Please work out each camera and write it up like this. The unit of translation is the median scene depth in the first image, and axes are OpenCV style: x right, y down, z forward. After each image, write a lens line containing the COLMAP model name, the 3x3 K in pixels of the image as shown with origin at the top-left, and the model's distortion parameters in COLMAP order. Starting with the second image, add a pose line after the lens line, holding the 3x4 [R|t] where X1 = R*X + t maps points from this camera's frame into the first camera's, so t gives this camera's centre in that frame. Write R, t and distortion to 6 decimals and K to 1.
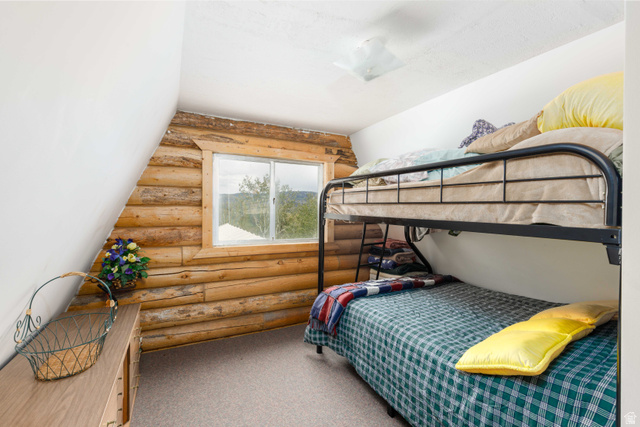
lens RADIAL K [[294.2, 0, 321.0], [0, 294.2, 206.9], [0, 0, 1]] dist [0.014356, -0.001042]
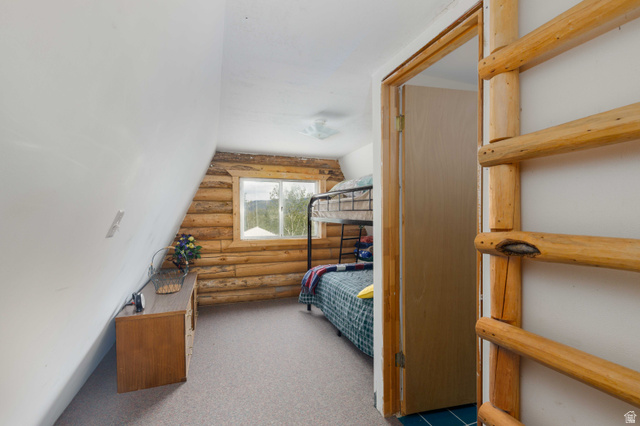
lens RADIAL K [[294.2, 0, 319.6], [0, 294.2, 217.2], [0, 0, 1]] dist [0.014356, -0.001042]
pose [[0.992280, -0.011064, -0.123520, 0.226721], [0.013017, 0.999803, 0.015013, -0.000454], [0.123330, -0.016505, 0.992229, -0.449151]]
